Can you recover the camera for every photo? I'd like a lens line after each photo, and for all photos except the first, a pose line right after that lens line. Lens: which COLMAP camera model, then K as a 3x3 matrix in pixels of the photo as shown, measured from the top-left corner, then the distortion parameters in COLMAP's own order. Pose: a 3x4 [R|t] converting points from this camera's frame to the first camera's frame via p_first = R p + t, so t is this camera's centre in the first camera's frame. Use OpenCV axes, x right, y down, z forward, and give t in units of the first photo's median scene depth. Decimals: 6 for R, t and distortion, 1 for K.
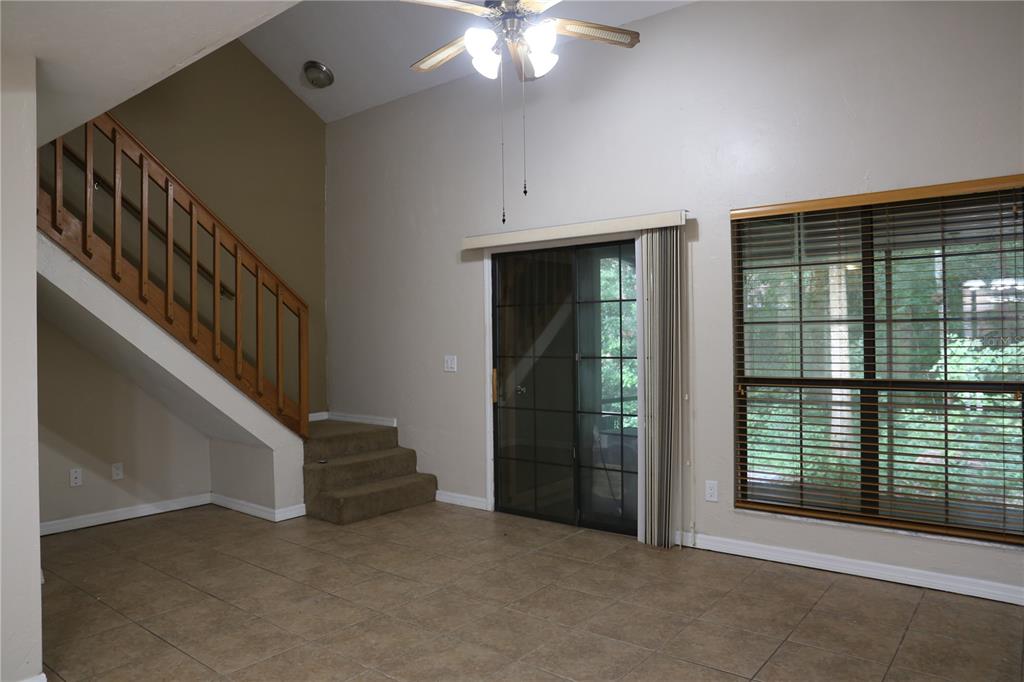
lens RADIAL K [[699.4, 0, 526.8], [0, 699.4, 336.3], [0, 0, 1]] dist [-0.117051, 0.078371]
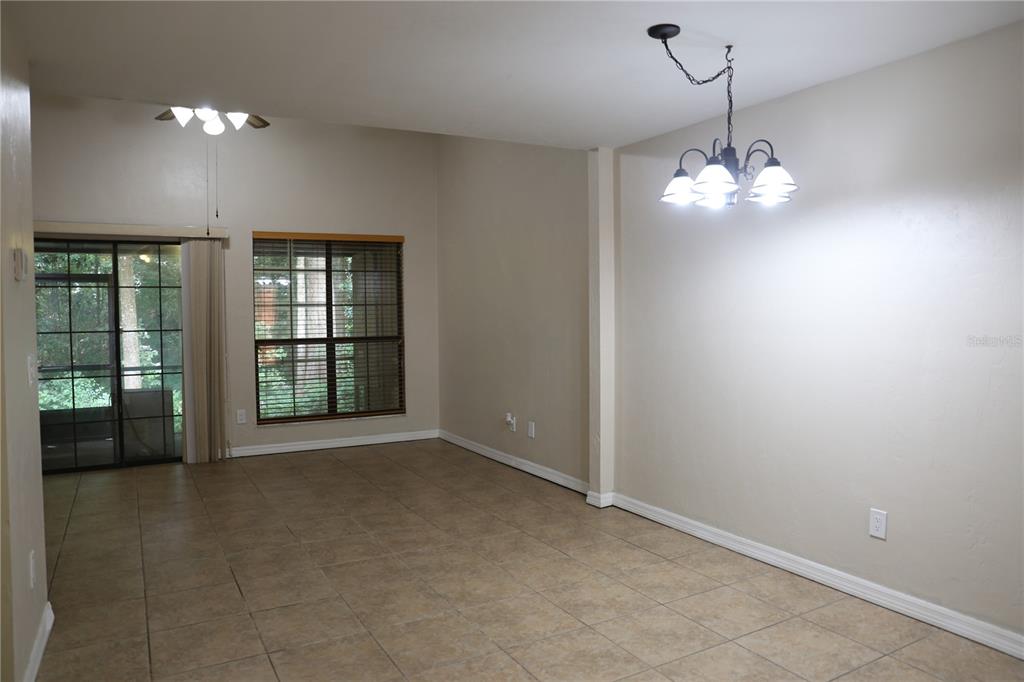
lens RADIAL K [[699.4, 0, 512.6], [0, 699.4, 341.4], [0, 0, 1]] dist [-0.117051, 0.078371]
pose [[0.390778, -0.037969, 0.919701, -0.927316], [0.000900, 0.999164, 0.040868, -0.001167], [-0.920484, -0.015142, 0.390486, -0.134780]]
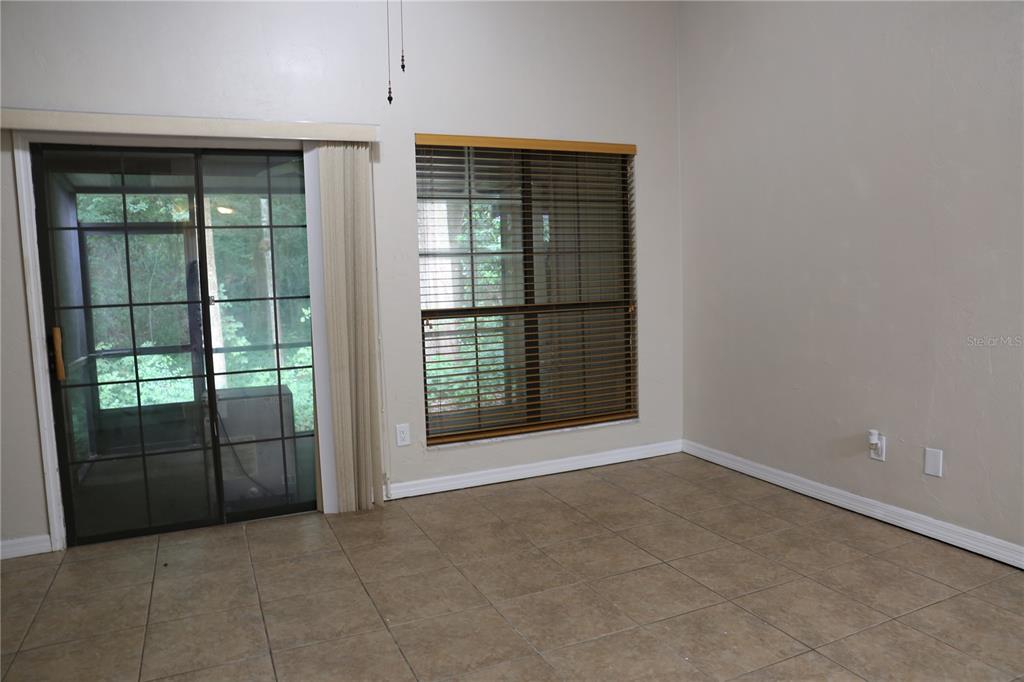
lens RADIAL K [[699.4, 0, 515.1], [0, 699.4, 333.8], [0, 0, 1]] dist [-0.117051, 0.078371]
pose [[0.465825, -0.084310, 0.880851, -0.511600], [0.021795, 0.996242, 0.083829, 0.012595], [-0.884608, -0.019851, 0.465912, 0.455432]]
